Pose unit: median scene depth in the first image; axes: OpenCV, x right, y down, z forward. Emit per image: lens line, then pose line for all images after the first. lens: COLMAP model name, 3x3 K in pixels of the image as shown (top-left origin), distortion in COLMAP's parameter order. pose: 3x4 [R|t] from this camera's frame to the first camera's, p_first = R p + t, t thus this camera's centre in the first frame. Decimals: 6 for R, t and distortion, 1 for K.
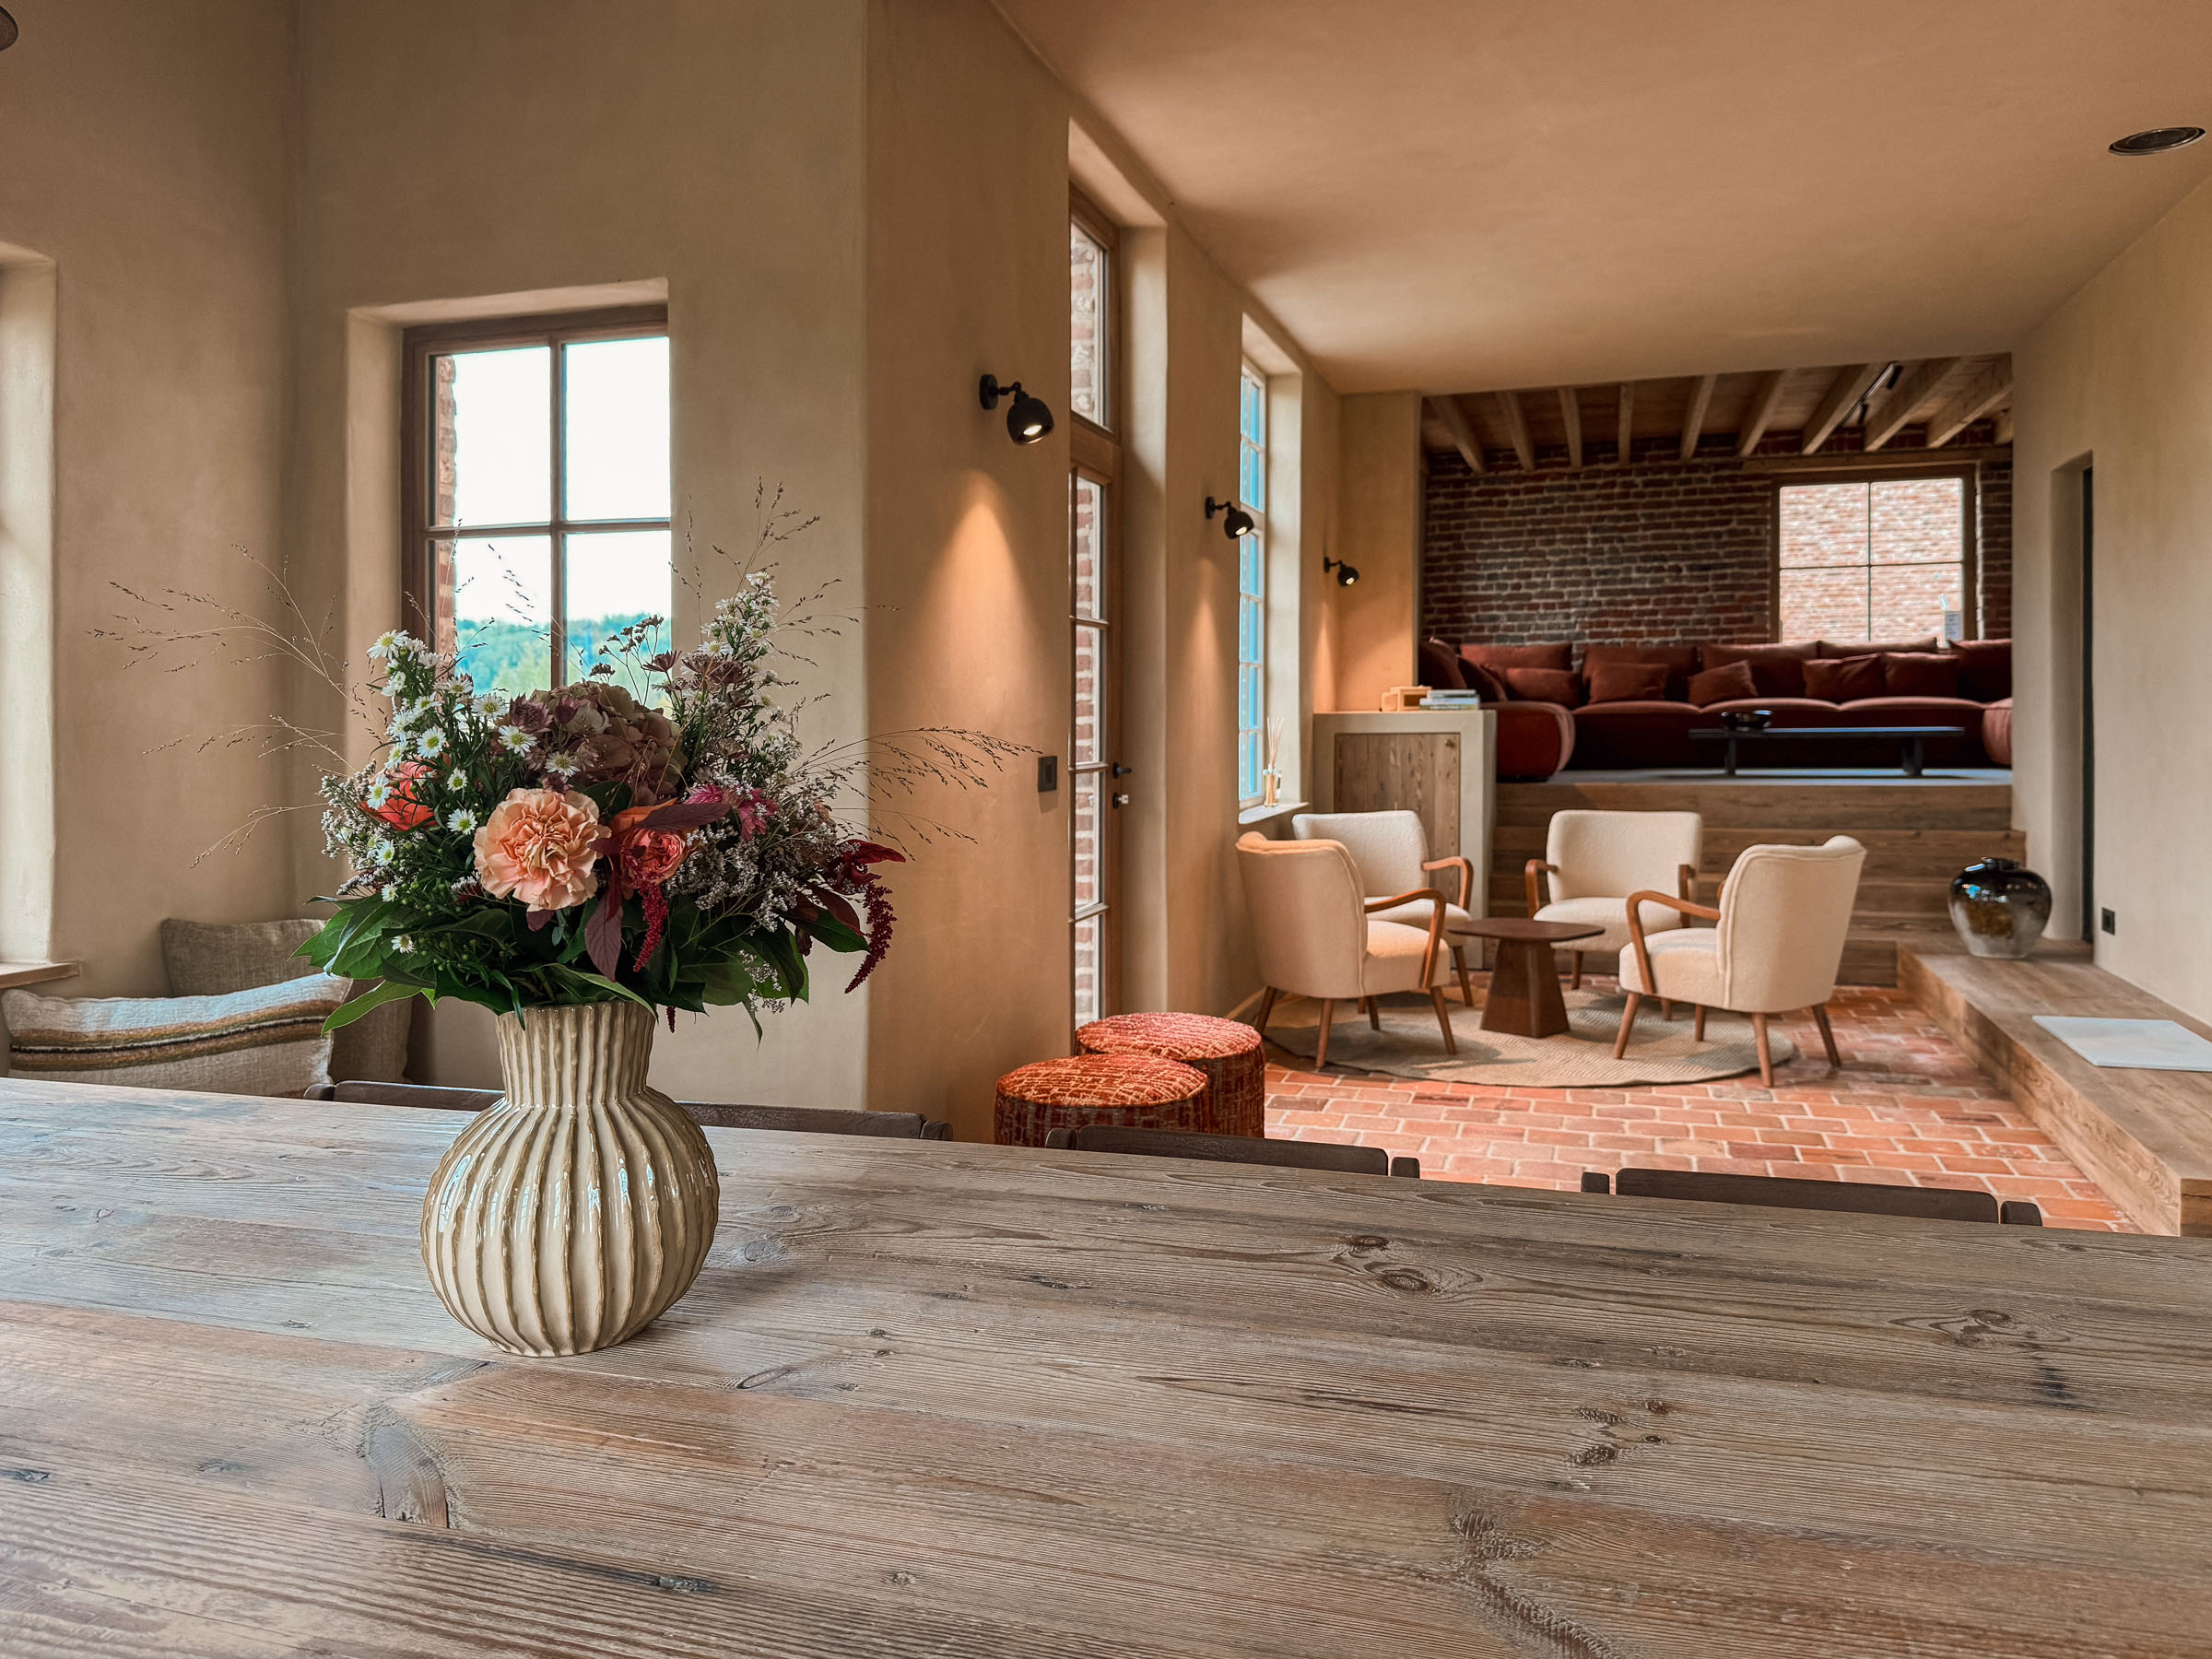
lens RADIAL K [[1663.2, 0, 1039.2], [0, 1663.2, 802.5], [0, 0, 1]] dist [0.042492, -0.073109]
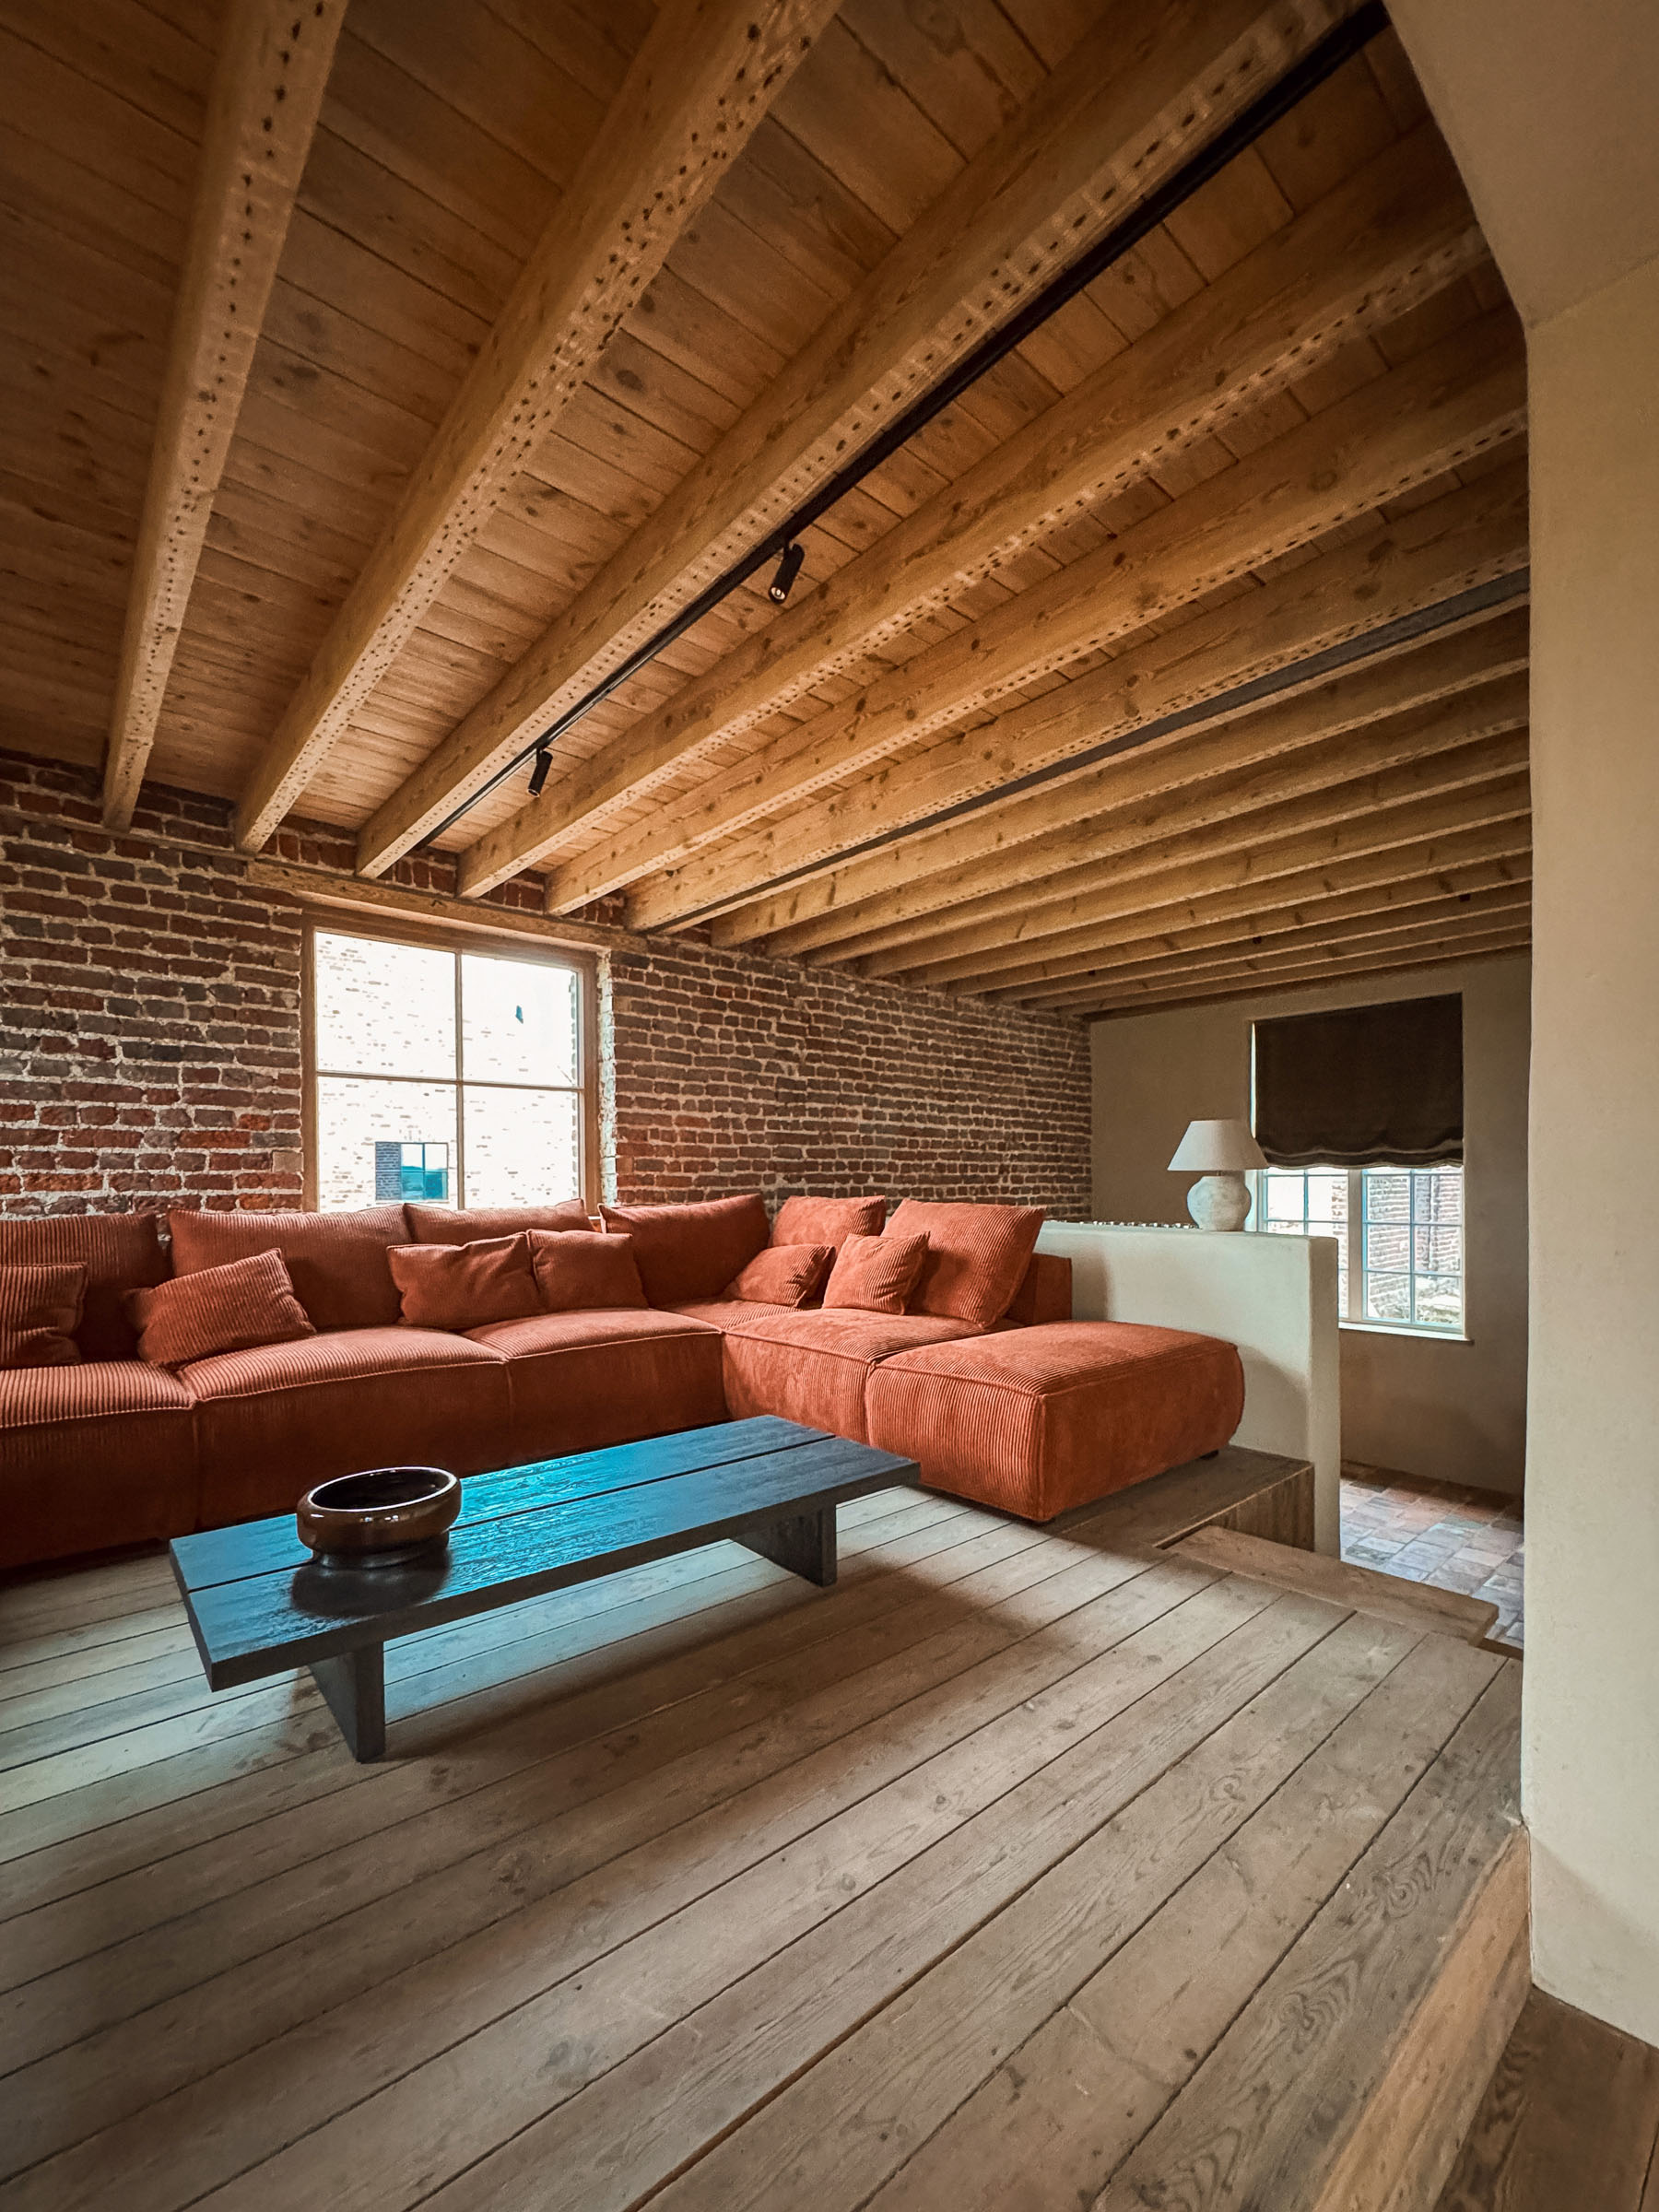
lens RADIAL K [[921.3, 0, 825.3], [0, 921.3, 1192.4], [0, 0, 1]] dist [-0.004363, 0.000191]
pose [[0.500054, 0.001752, 0.865993, 0.258725], [0.040597, 0.998851, -0.025463, -0.083933], [-0.865042, 0.047890, 0.499408, 0.694215]]
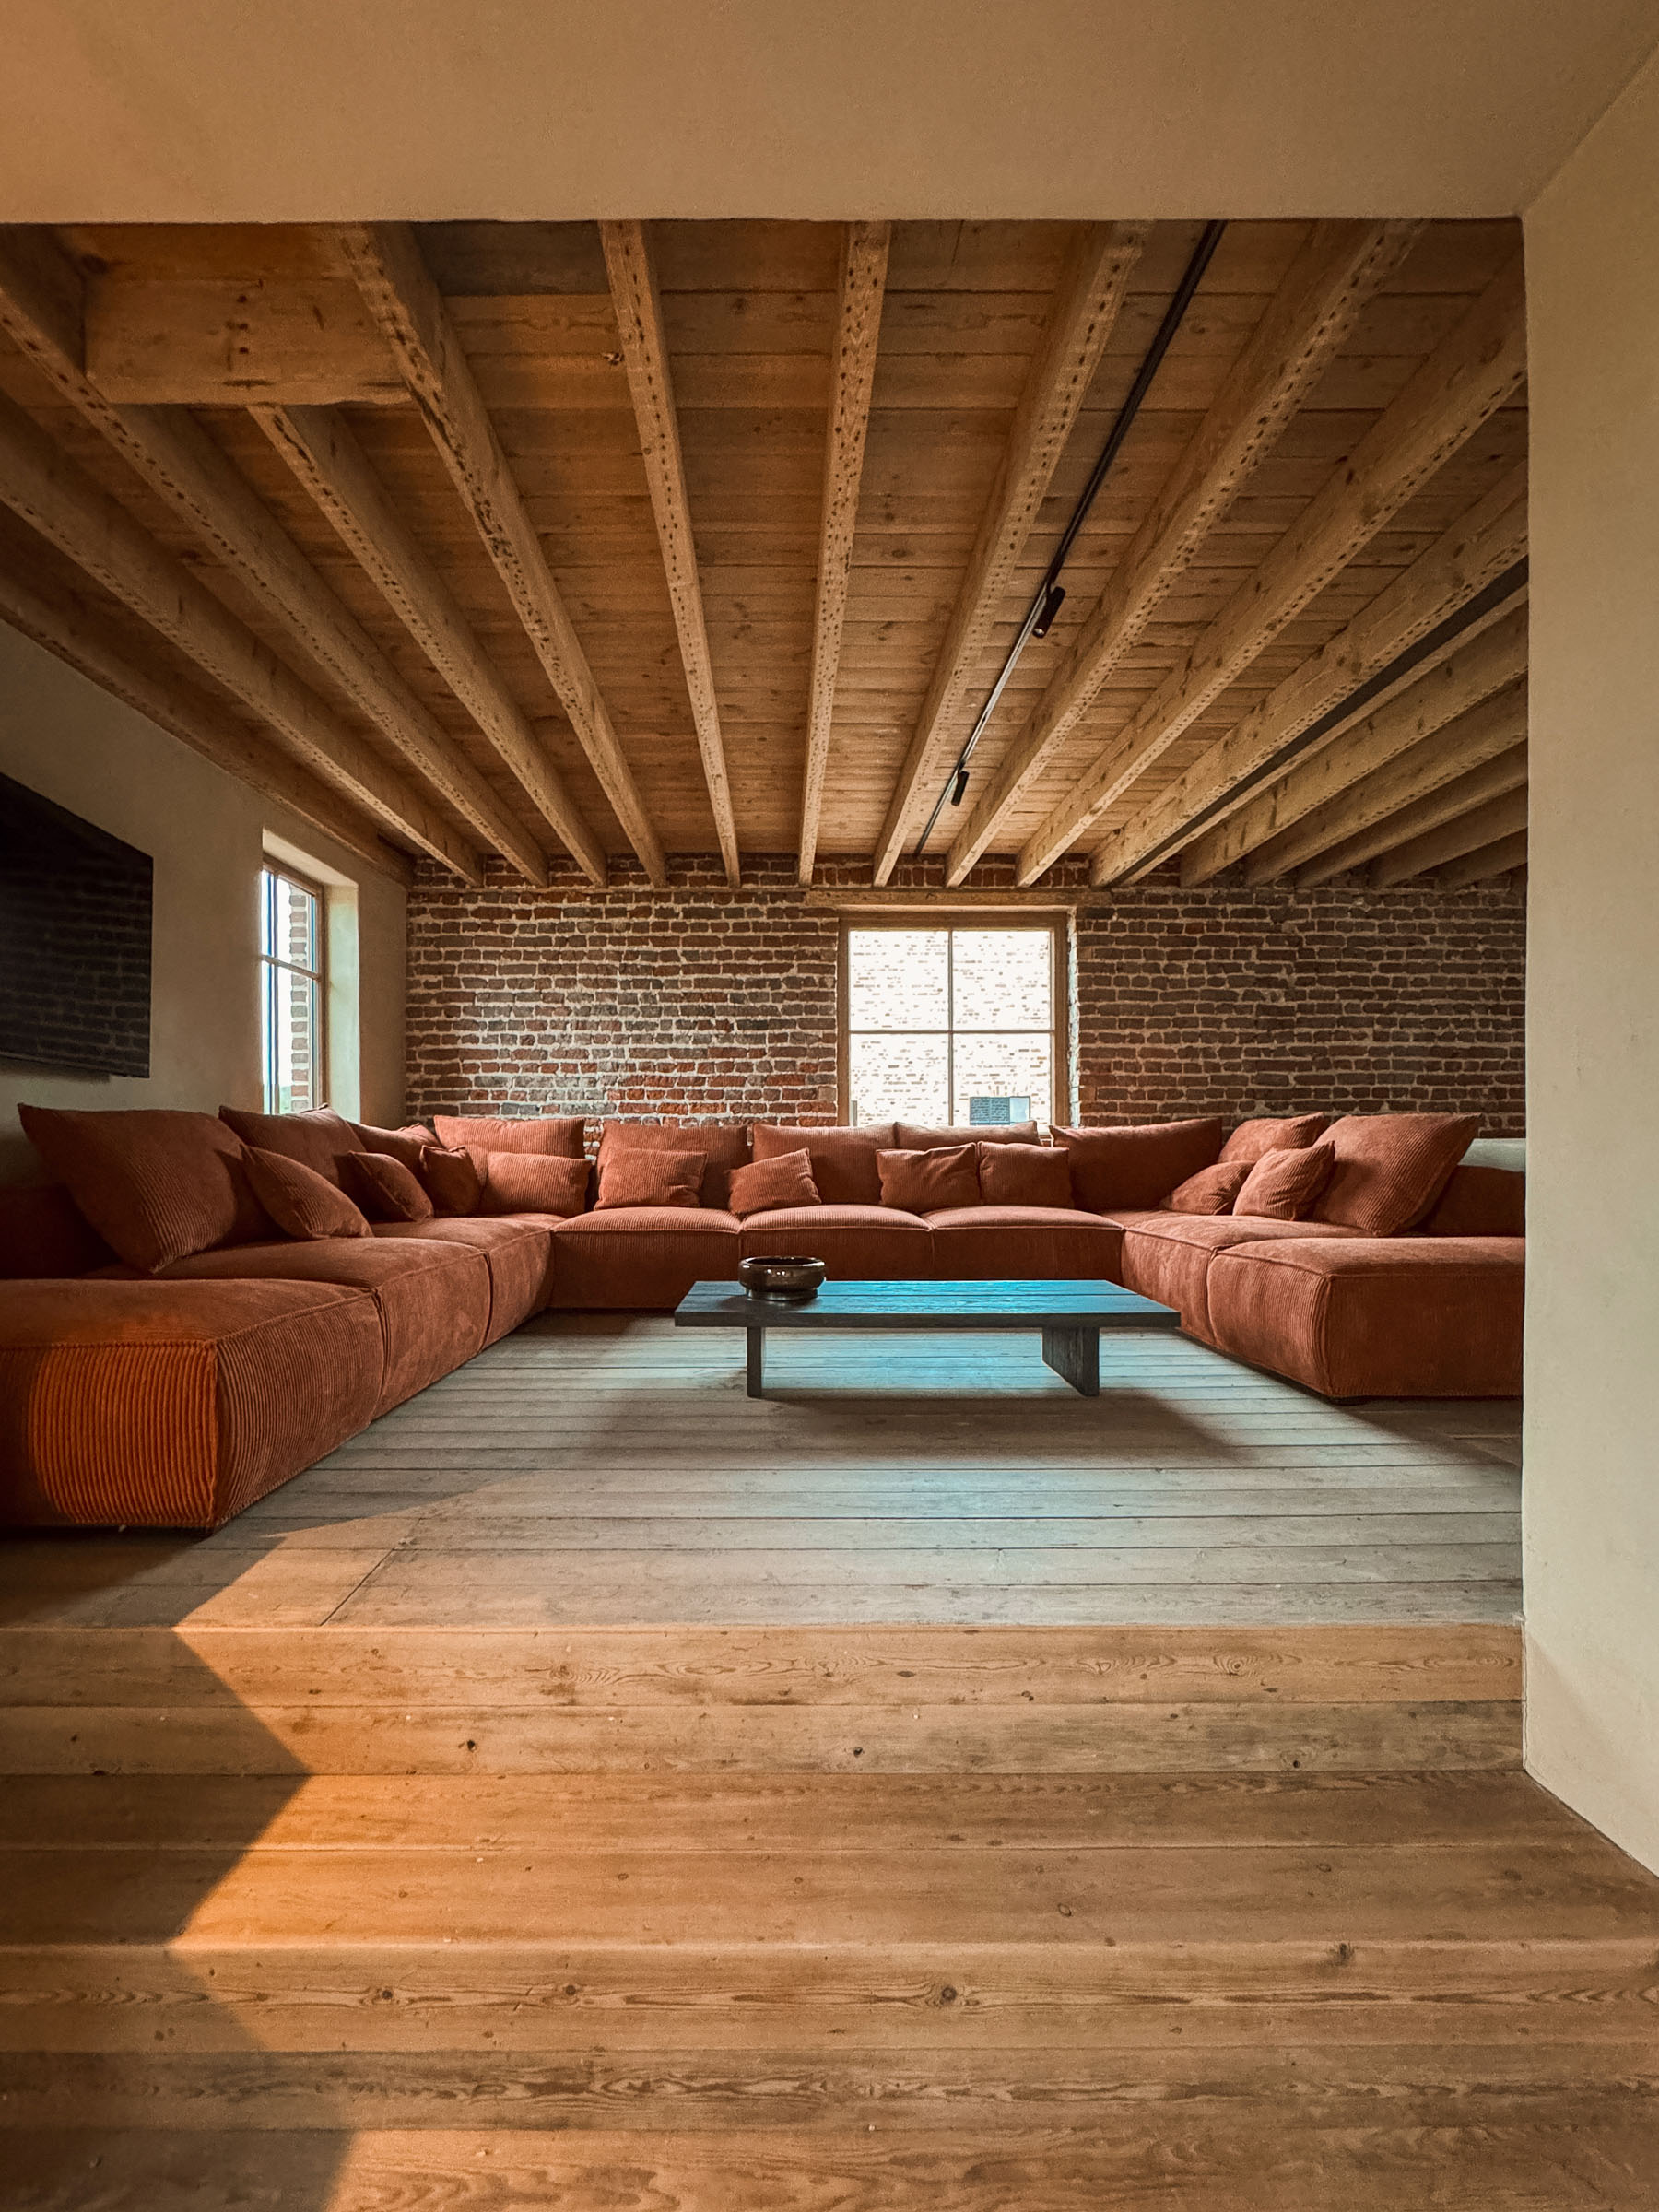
lens RADIAL K [[921.3, 0, 777.4], [0, 921.3, 1156.2], [0, 0, 1]] dist [-0.004363, 0.000191]
pose [[0.946538, 0.010727, 0.322415, 0.268574], [0.003525, 0.999043, -0.043588, -0.061194], [-0.322574, 0.042394, 0.945594, 0.596220]]
